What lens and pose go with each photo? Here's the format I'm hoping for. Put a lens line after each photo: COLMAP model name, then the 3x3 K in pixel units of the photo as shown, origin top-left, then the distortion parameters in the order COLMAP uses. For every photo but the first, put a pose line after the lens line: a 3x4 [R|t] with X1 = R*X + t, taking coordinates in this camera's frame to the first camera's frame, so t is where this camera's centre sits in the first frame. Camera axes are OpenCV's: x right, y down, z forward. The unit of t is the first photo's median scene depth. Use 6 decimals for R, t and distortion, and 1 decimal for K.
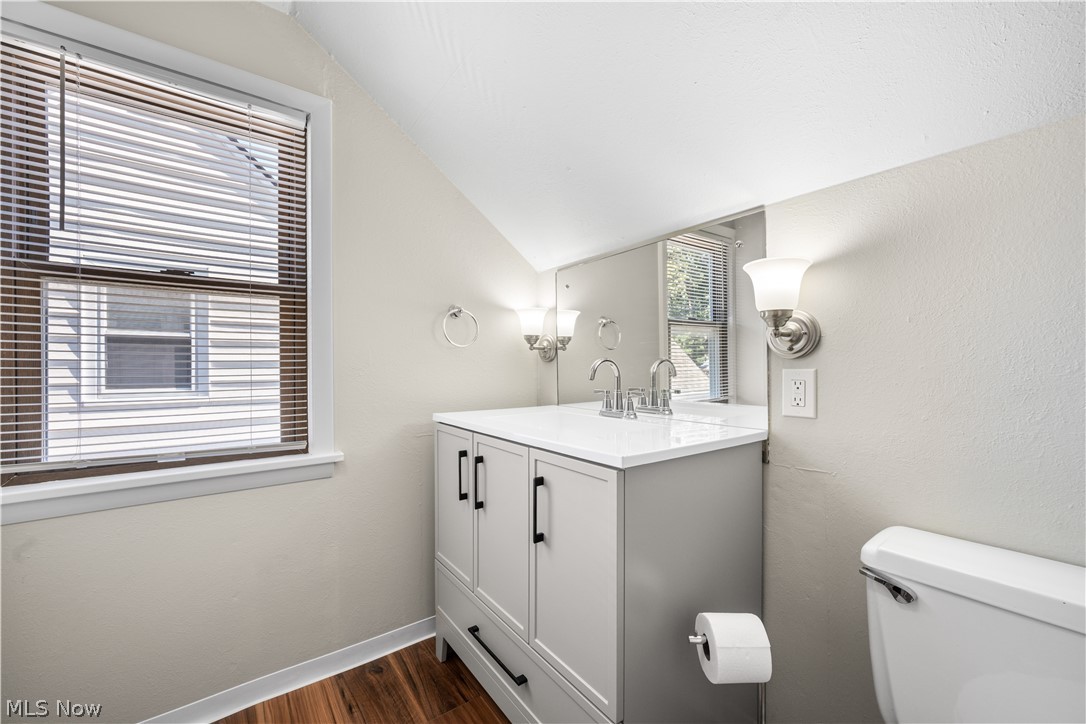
lens RADIAL K [[423.9, 0, 537.4], [0, 423.9, 365.3], [0, 0, 1]] dist [-0.000117, 0.000000]
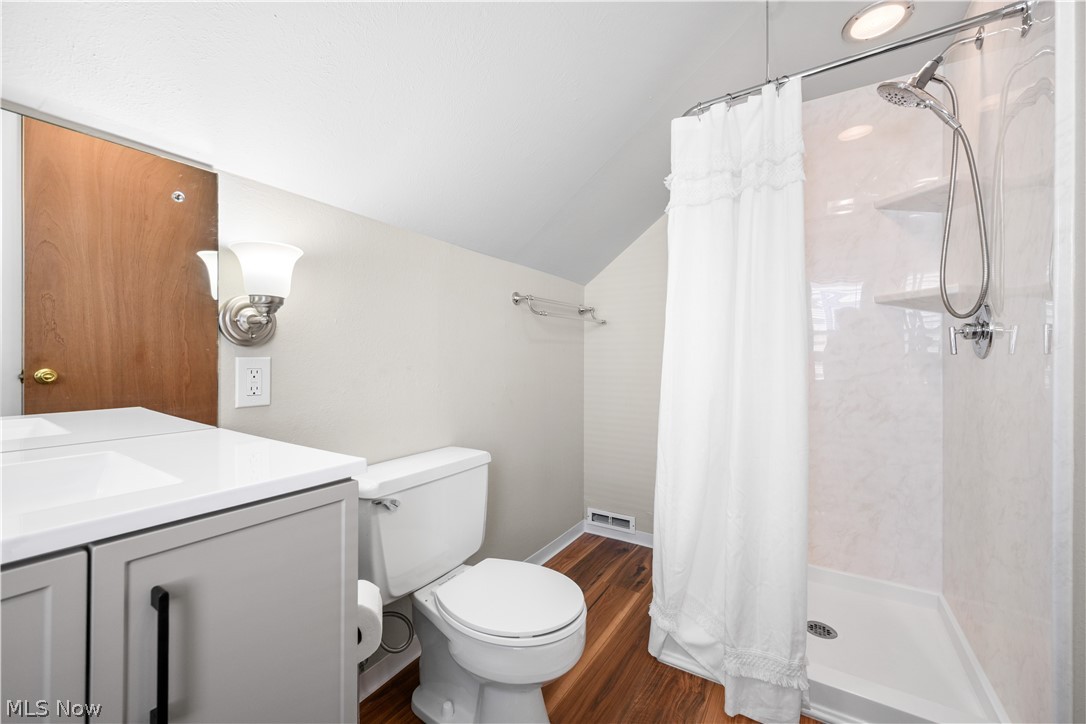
lens RADIAL K [[423.9, 0, 537.2], [0, 423.9, 360.5], [0, 0, 1]] dist [-0.000117, 0.000000]
pose [[-0.368374, 0.006731, 0.929653, -0.550115], [-0.000872, 0.999971, -0.007586, 0.023141], [-0.929677, -0.003605, -0.368357, 0.774047]]
